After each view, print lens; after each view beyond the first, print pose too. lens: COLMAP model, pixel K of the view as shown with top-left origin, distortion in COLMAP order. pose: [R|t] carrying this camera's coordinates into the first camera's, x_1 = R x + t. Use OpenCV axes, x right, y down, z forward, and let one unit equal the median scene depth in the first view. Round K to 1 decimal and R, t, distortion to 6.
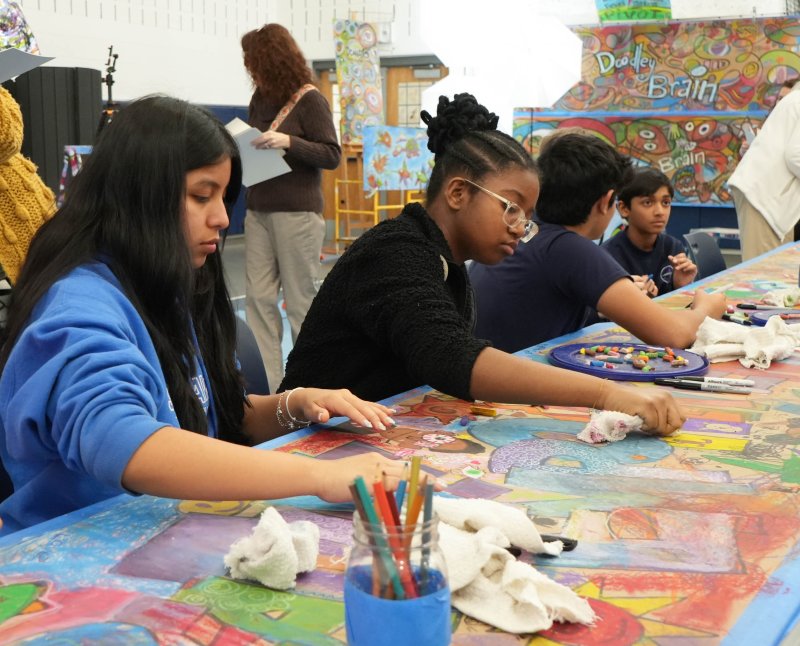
lens RADIAL K [[1107.4, 0, 400.0], [0, 1107.4, 323.0], [0, 0, 1]] dist [-0.017809, 0.107734]
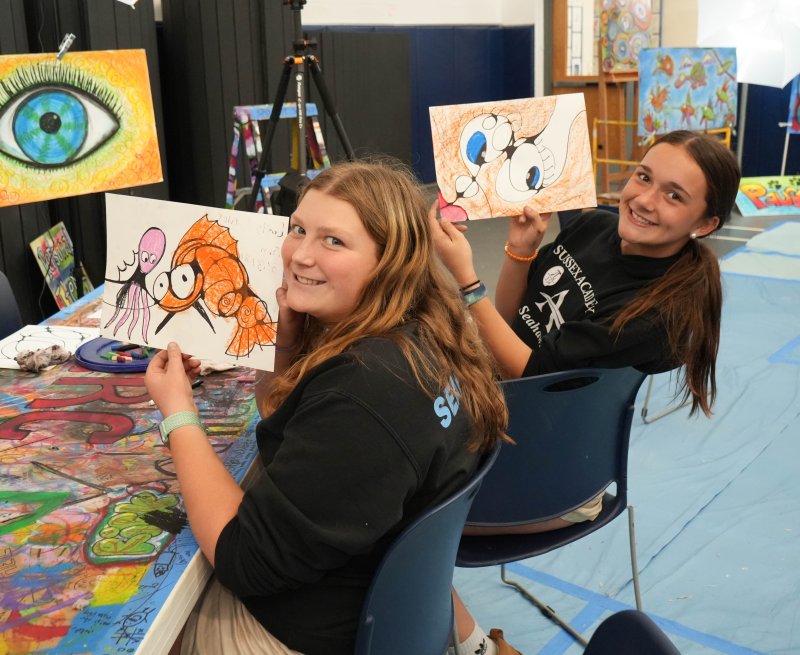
lens RADIAL K [[1000.8, 0, 400.1], [0, 1000.8, 299.1], [0, 0, 1]] dist [0.002524, -0.020032]
pose [[0.984578, 0.009697, -0.174676, -0.069546], [0.004269, 0.996833, 0.079405, -0.061995], [0.174893, -0.078927, 0.981419, 0.287675]]
